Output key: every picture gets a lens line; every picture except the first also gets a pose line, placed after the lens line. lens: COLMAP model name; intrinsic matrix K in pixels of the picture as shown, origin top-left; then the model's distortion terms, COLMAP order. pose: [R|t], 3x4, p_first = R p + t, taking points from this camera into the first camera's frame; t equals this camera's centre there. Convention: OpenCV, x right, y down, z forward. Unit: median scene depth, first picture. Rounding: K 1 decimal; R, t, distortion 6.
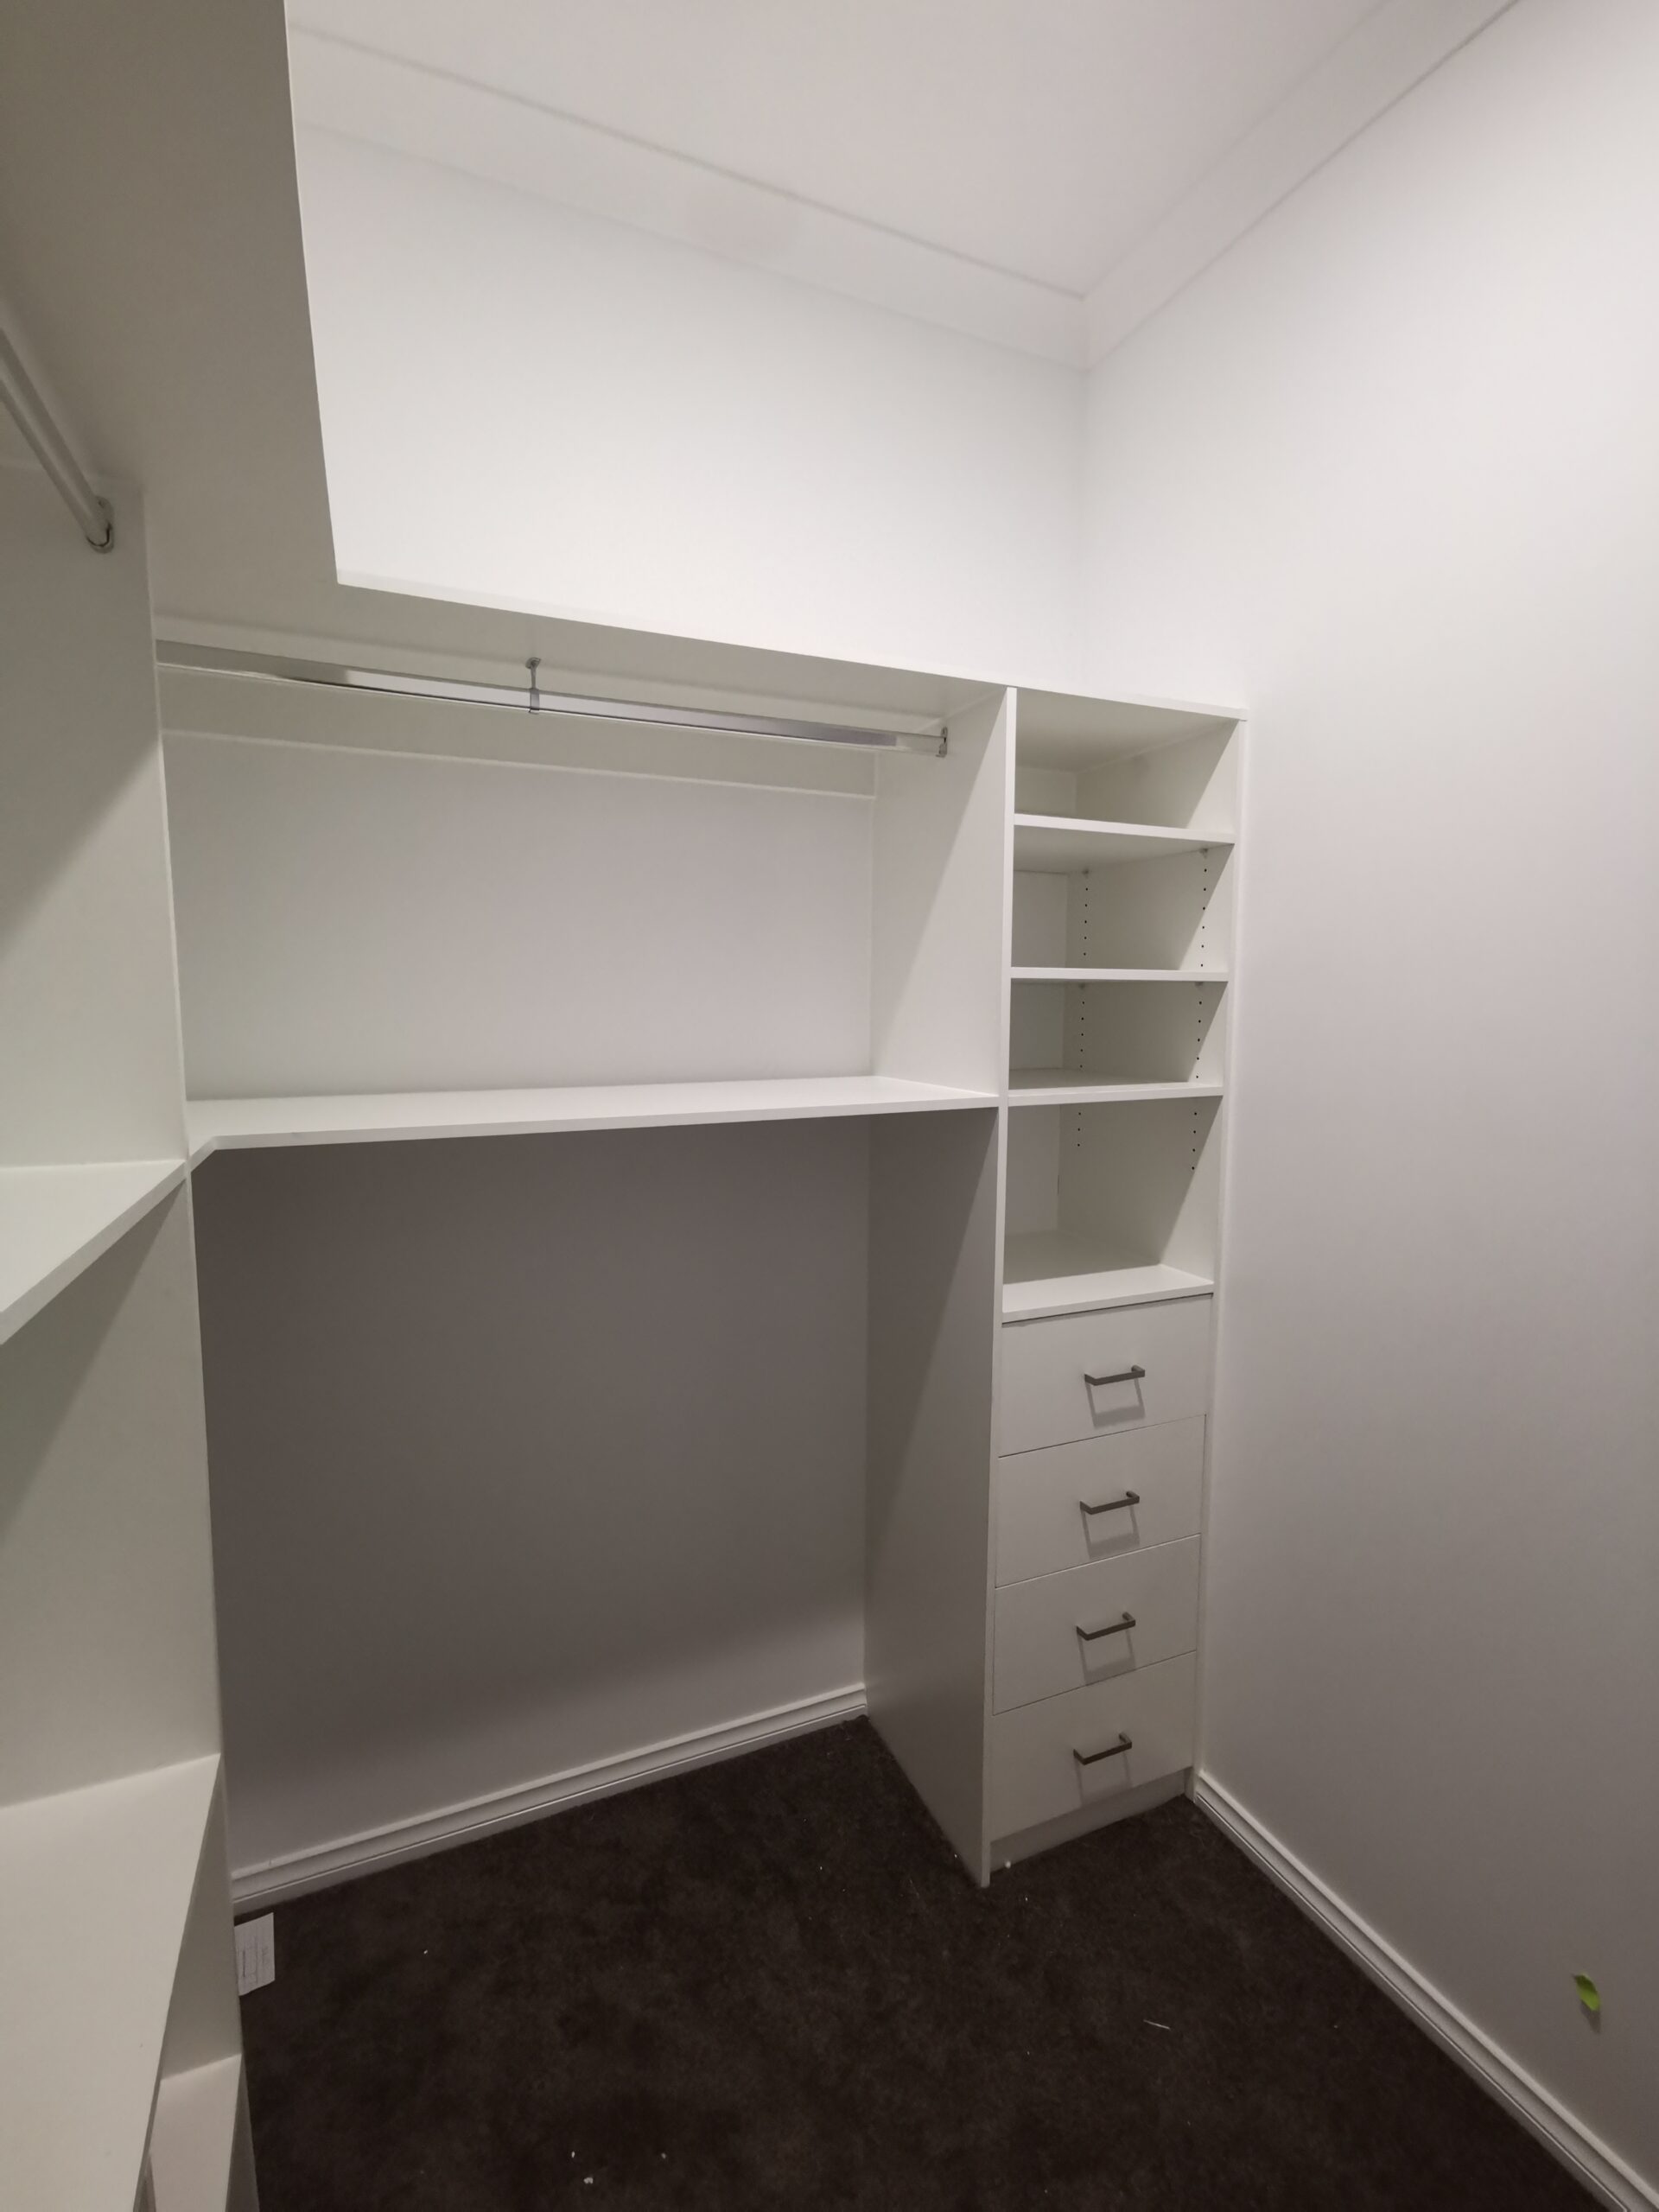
lens RADIAL K [[999.9, 0, 822.2], [0, 999.9, 1115.2], [0, 0, 1]] dist [0.011345, -0.008181]
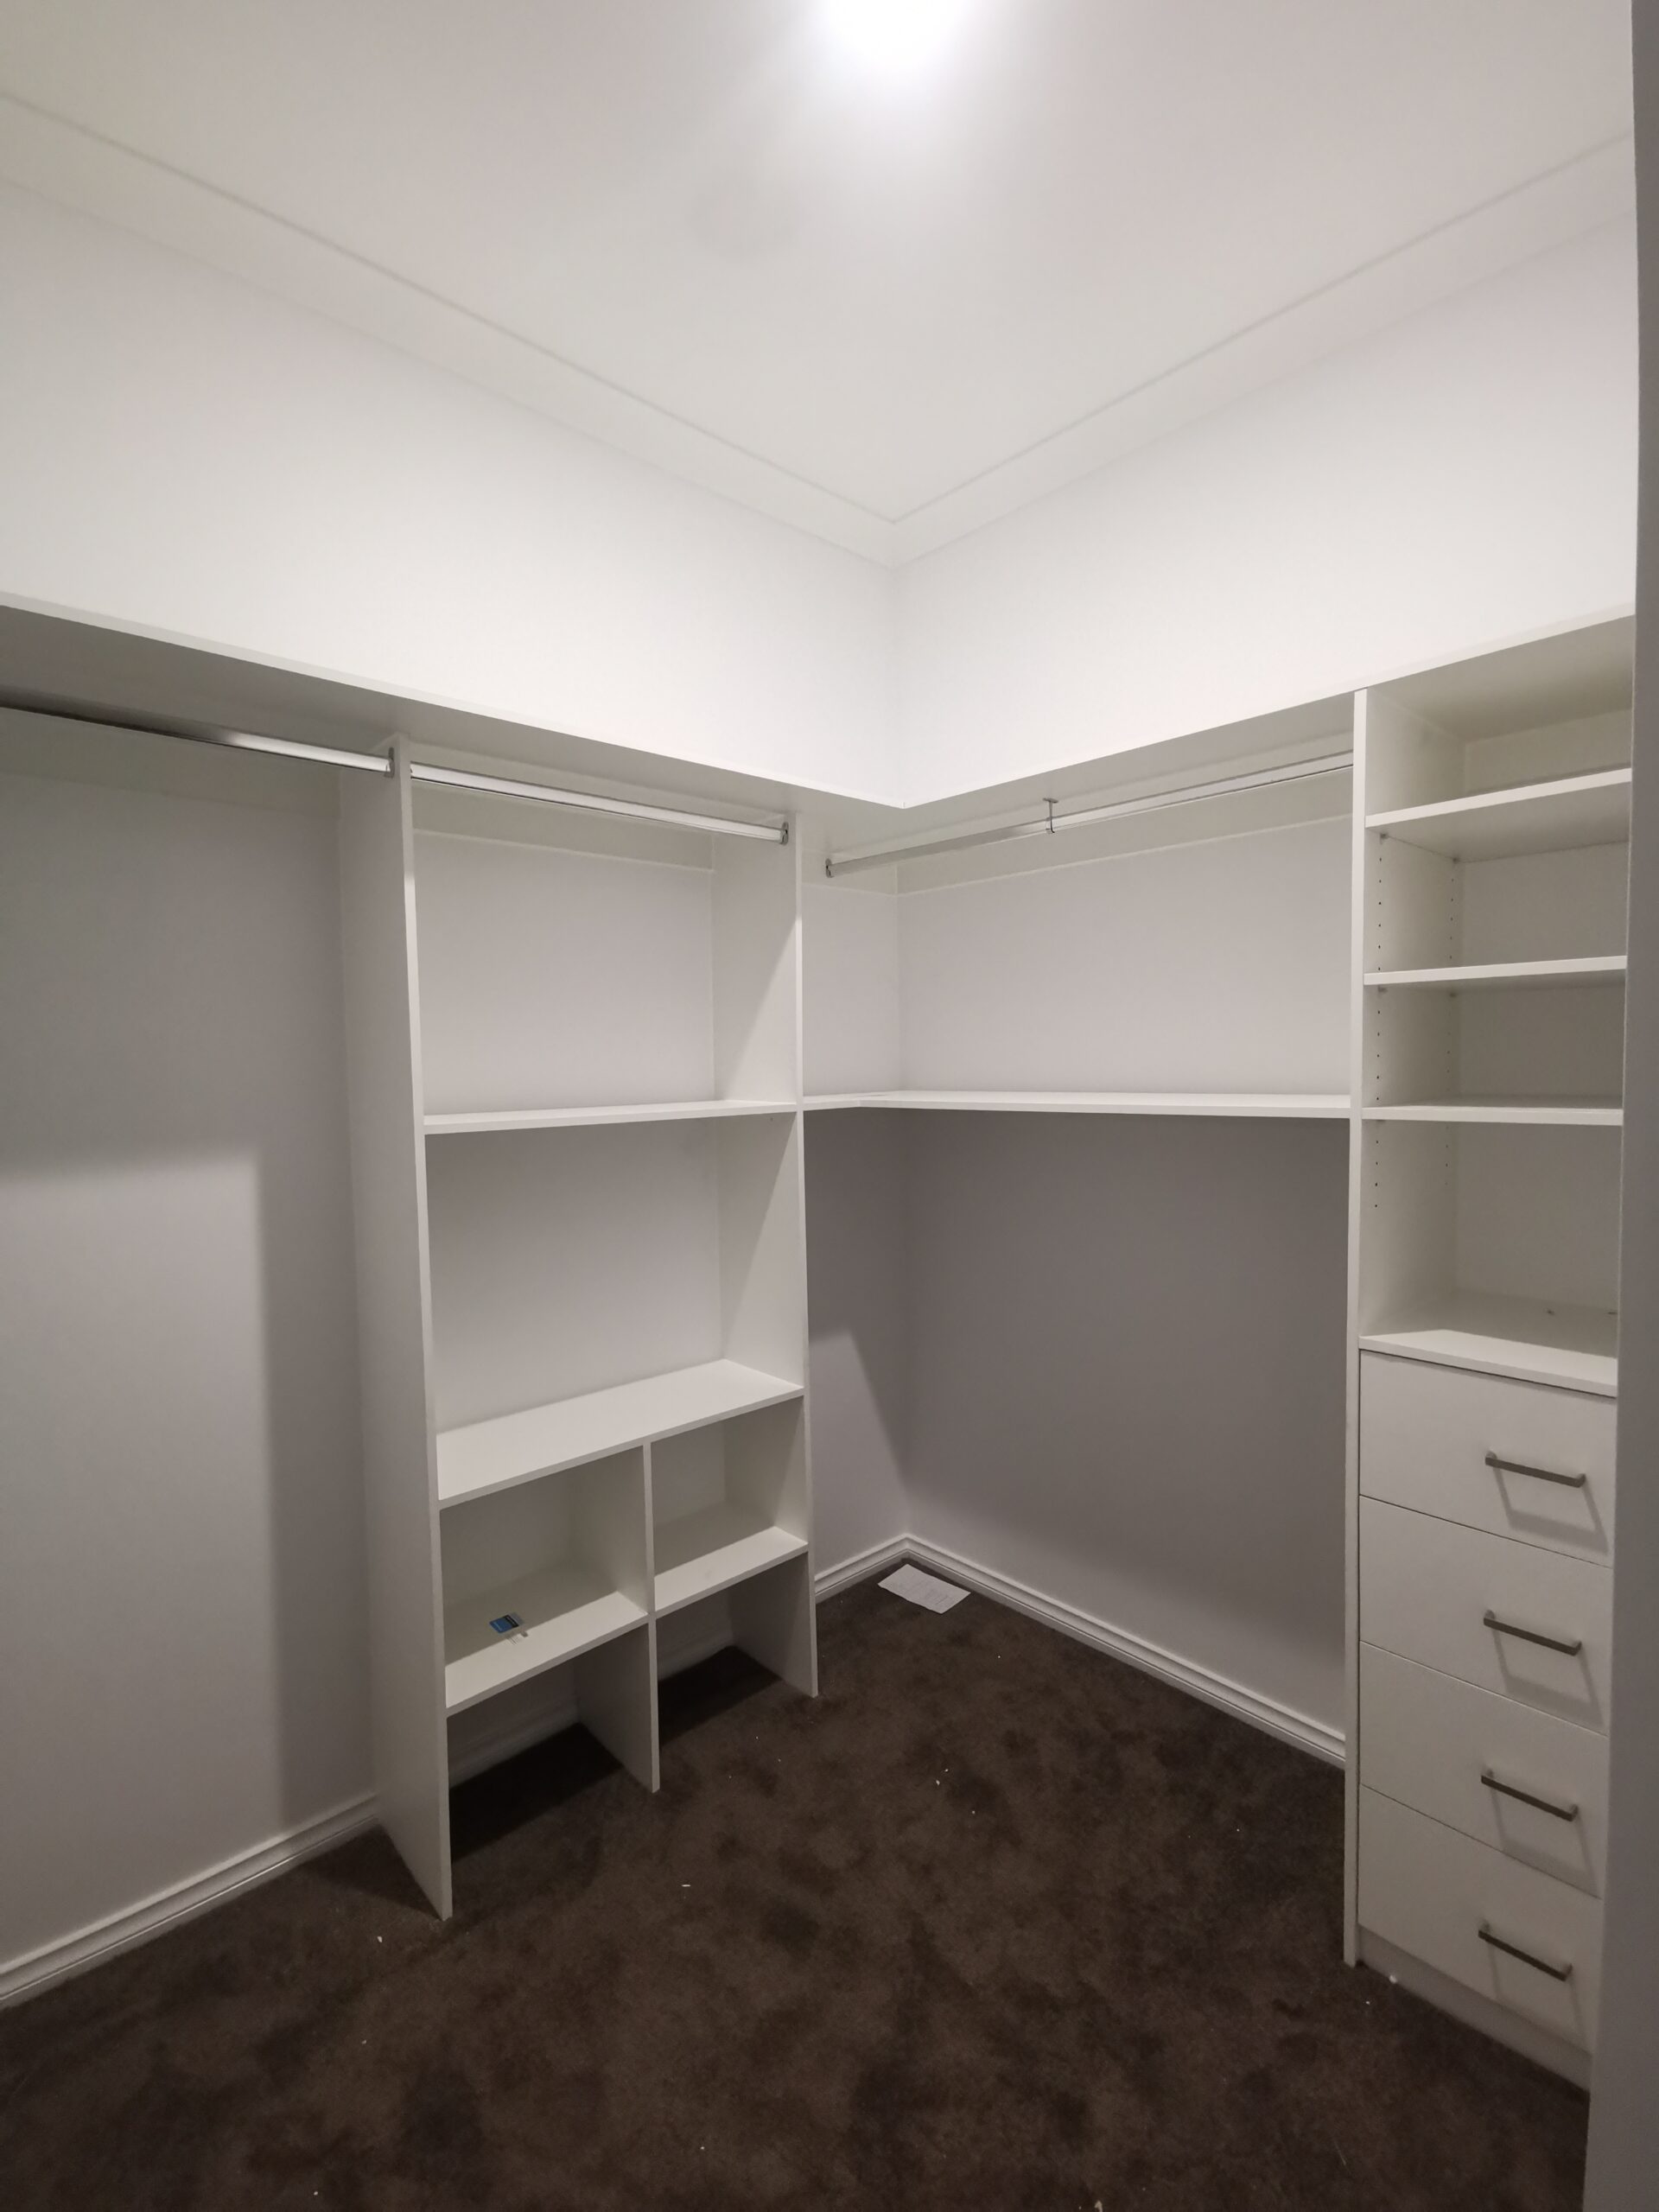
lens RADIAL K [[999.9, 0, 820.6], [0, 999.9, 1104.7], [0, 0, 1]] dist [0.011345, -0.008181]
pose [[0.327163, 0.046224, -0.943837, 0.889239], [-0.089545, 0.995825, 0.017731, 0.006783], [0.940716, 0.078715, 0.329936, 0.185638]]
